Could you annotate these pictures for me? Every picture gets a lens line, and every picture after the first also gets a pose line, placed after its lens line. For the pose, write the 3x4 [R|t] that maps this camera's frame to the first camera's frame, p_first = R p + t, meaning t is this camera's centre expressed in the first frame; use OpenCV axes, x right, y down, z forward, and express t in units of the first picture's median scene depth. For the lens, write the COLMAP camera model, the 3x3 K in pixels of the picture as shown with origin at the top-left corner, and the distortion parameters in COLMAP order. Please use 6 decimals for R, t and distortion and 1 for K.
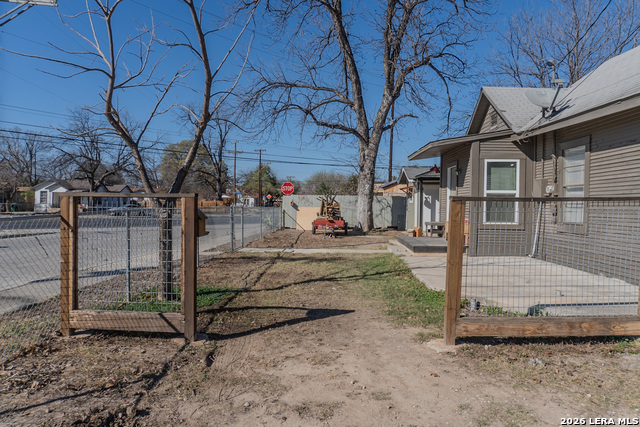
lens RADIAL K [[429.7, 0, 320.0], [0, 429.7, 213.5], [0, 0, 1]] dist [-0.006933, -0.003464]
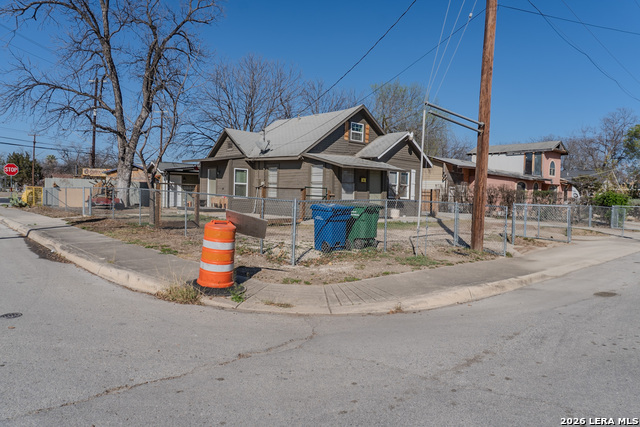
lens RADIAL K [[444.2, 0, 320.0], [0, 444.2, 213.5], [0, 0, 1]] dist [-0.006460, -0.003972]
pose [[0.728413, -0.015734, 0.684958, -0.438590], [-0.007362, 0.999499, 0.030789, 0.015726], [-0.685099, -0.027470, 0.727932, -0.483703]]
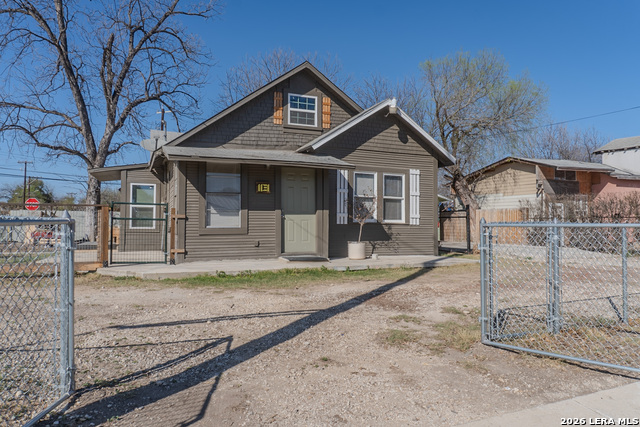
lens RADIAL K [[444.2, 0, 320.0], [0, 444.2, 213.5], [0, 0, 1]] dist [-0.006460, -0.003972]
pose [[0.915970, 0.005248, 0.401213, 0.200473], [0.012981, 0.999004, -0.042702, 0.023897], [-0.401037, 0.044322, 0.914989, -0.316329]]
